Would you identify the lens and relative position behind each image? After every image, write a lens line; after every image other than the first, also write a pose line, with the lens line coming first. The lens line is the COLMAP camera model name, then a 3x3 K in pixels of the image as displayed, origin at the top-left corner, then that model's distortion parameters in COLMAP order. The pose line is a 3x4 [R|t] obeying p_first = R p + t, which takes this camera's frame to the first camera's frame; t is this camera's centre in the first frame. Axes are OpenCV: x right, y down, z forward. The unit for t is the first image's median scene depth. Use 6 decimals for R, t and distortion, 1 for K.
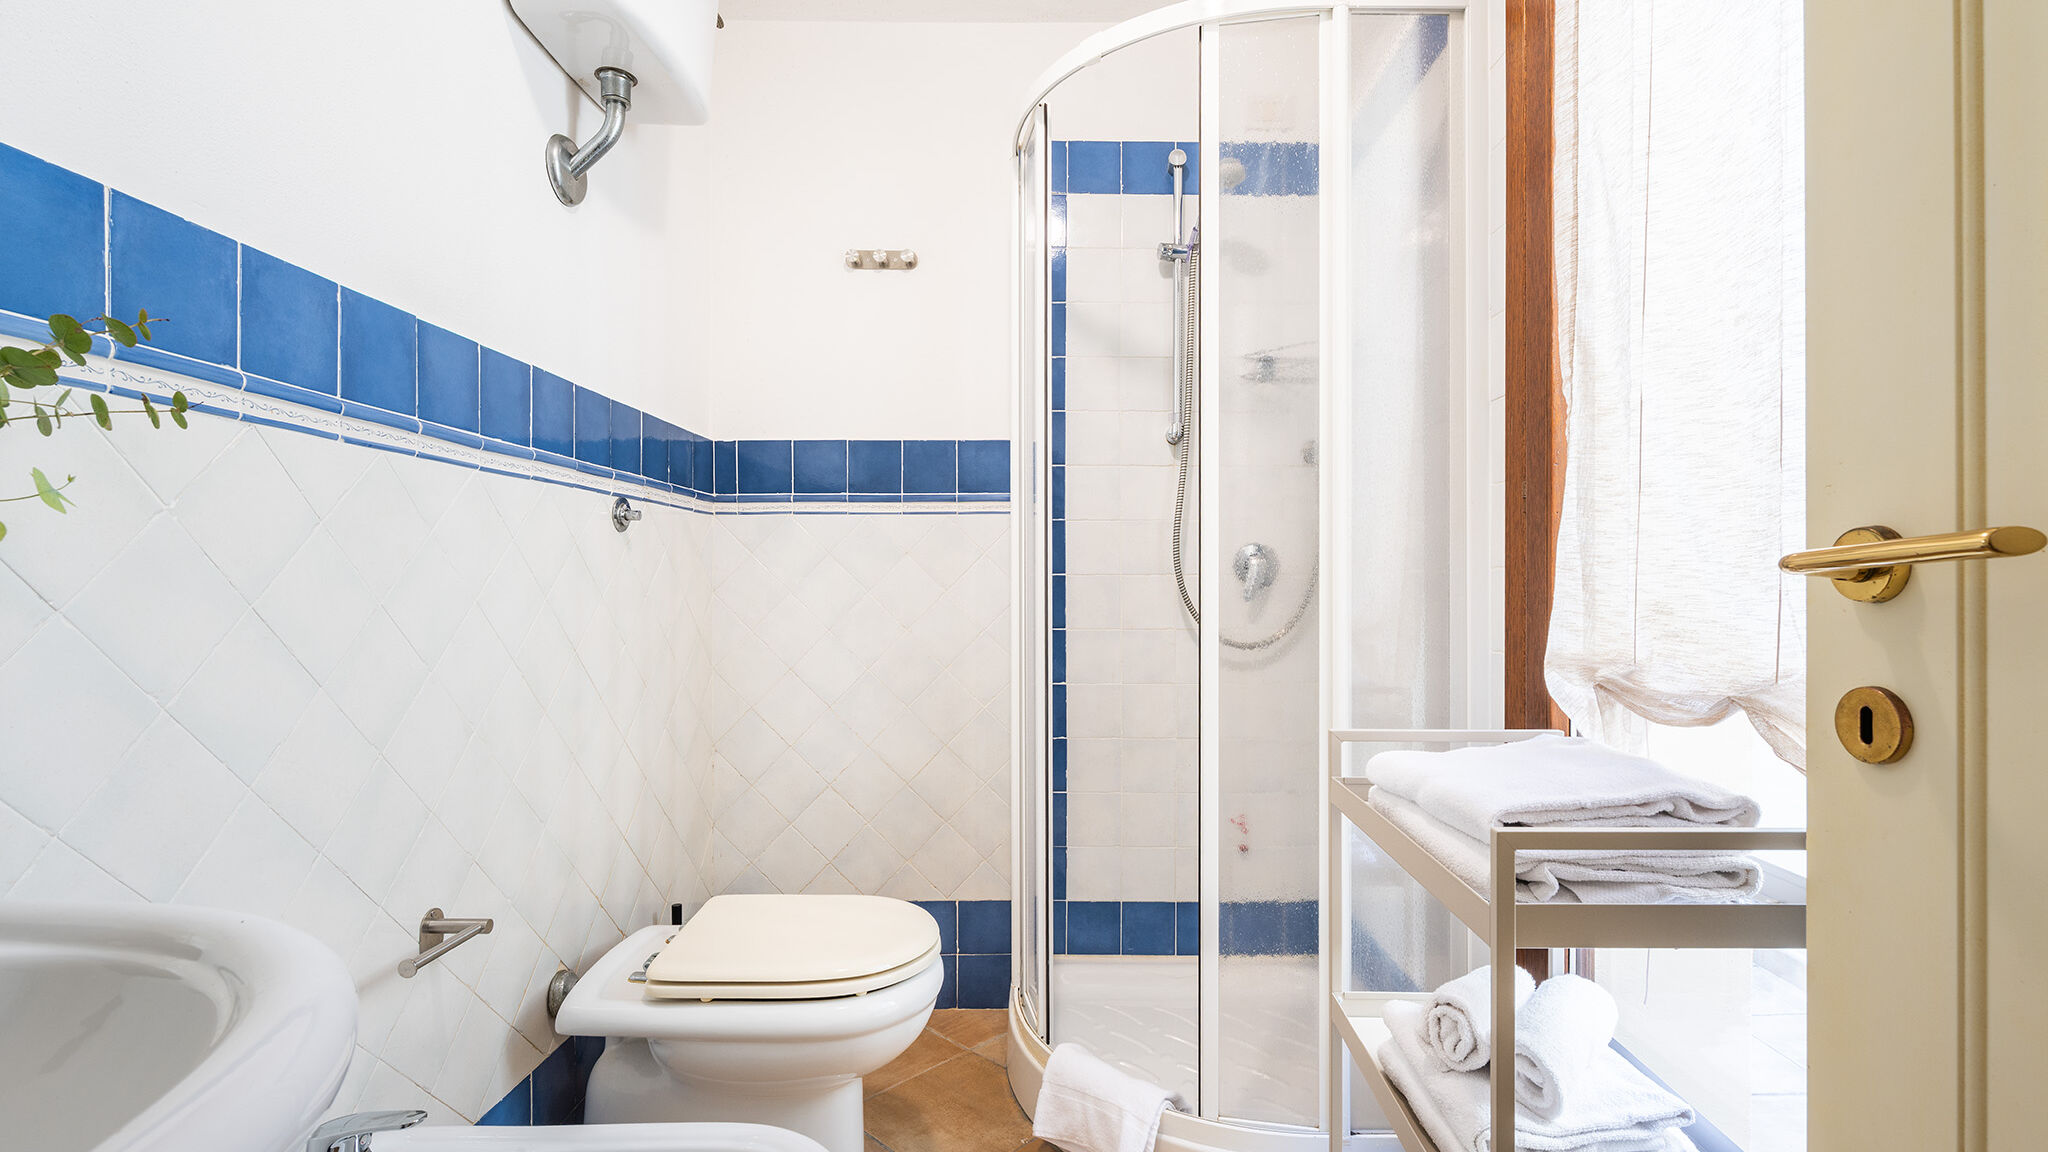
lens RADIAL K [[906.3, 0, 1029.4], [0, 906.3, 578.7], [0, 0, 1]] dist [0.000263, -0.001927]
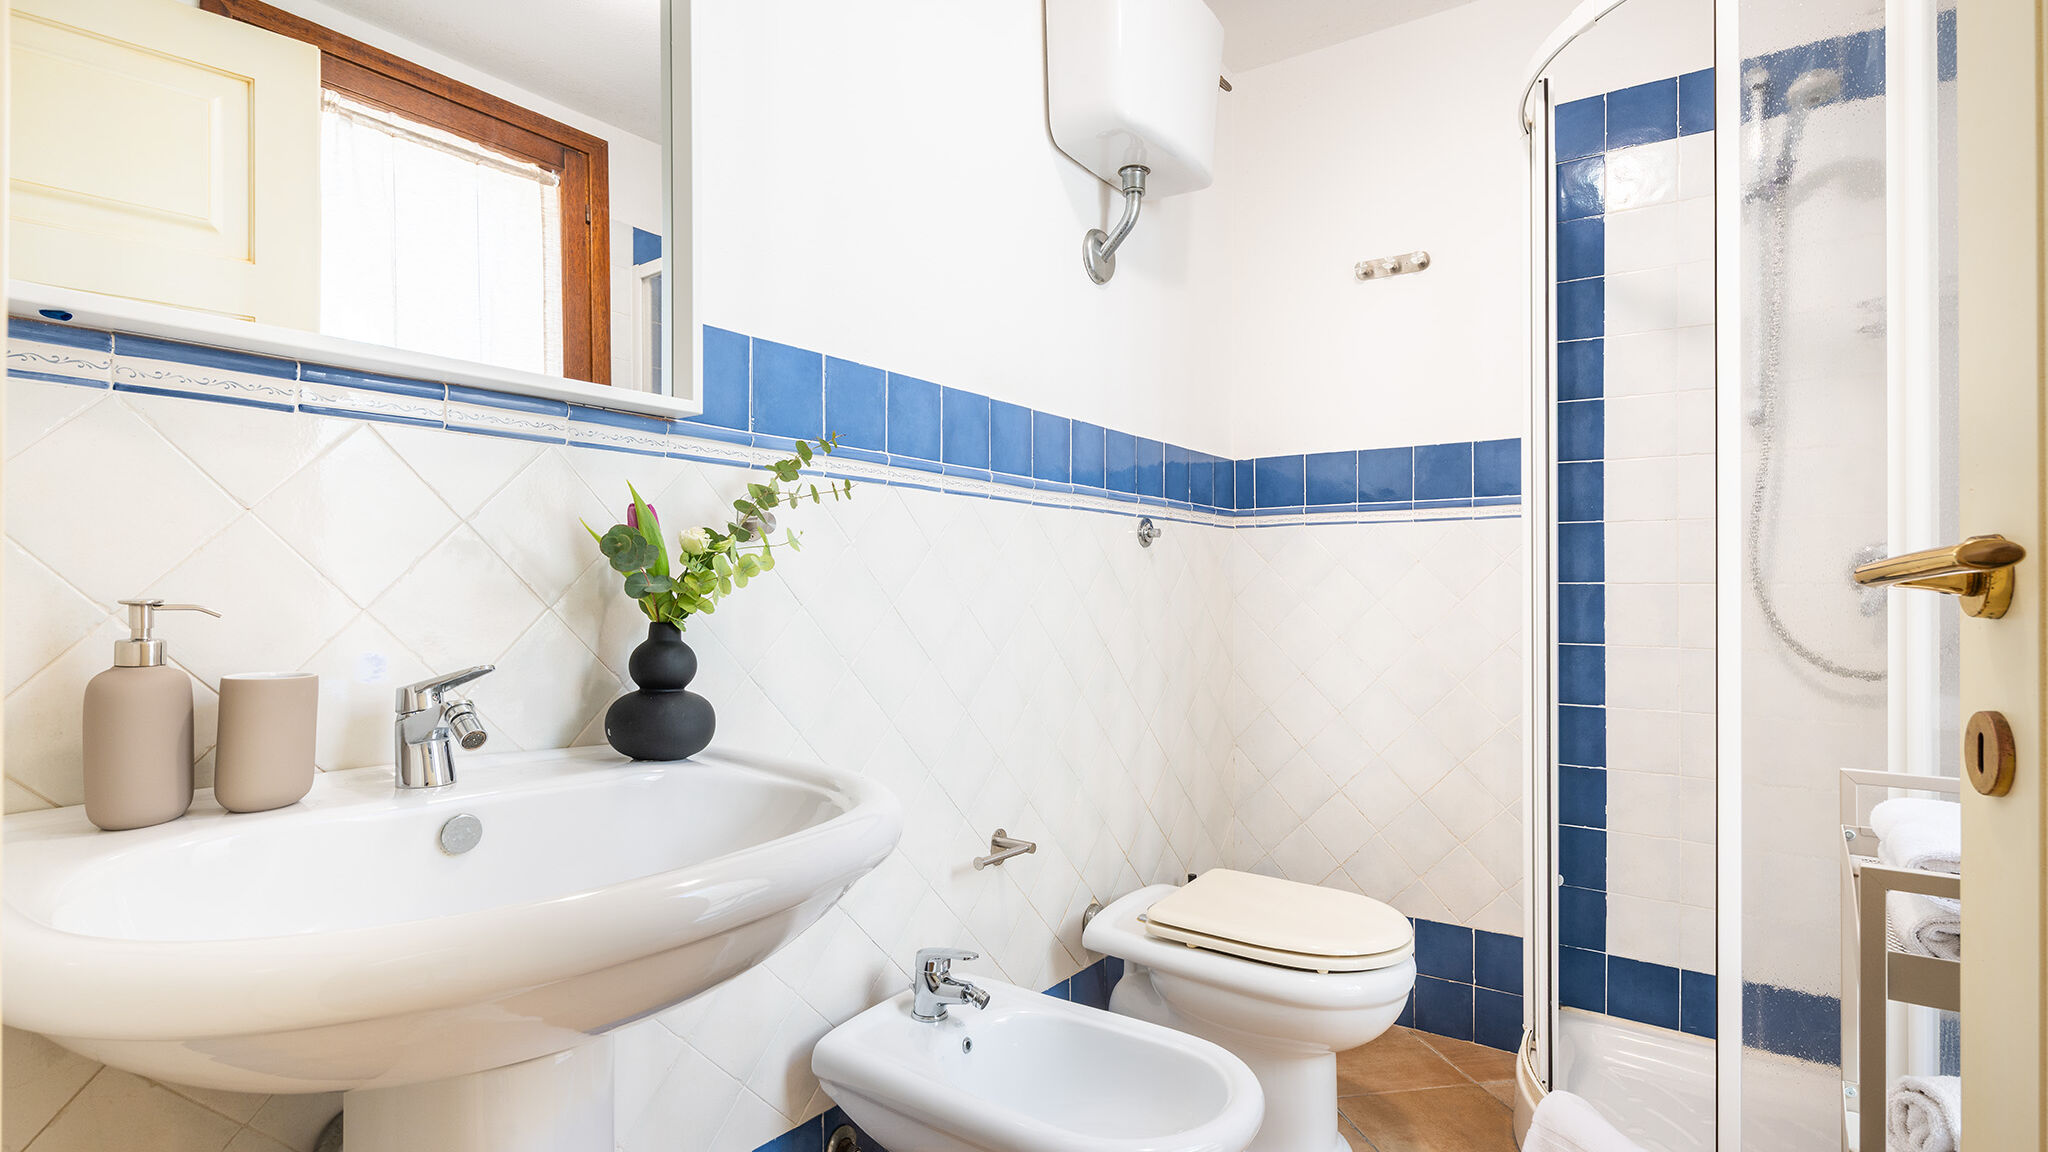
lens RADIAL K [[990.2, 0, 1024.4], [0, 990.2, 582.5], [0, 0, 1]] dist [-0.009200, 0.000283]
pose [[0.806414, -0.000577, -0.591351, 0.201999], [-0.001978, 0.999991, -0.003674, -0.000855], [0.591348, 0.004133, 0.806406, -0.144338]]
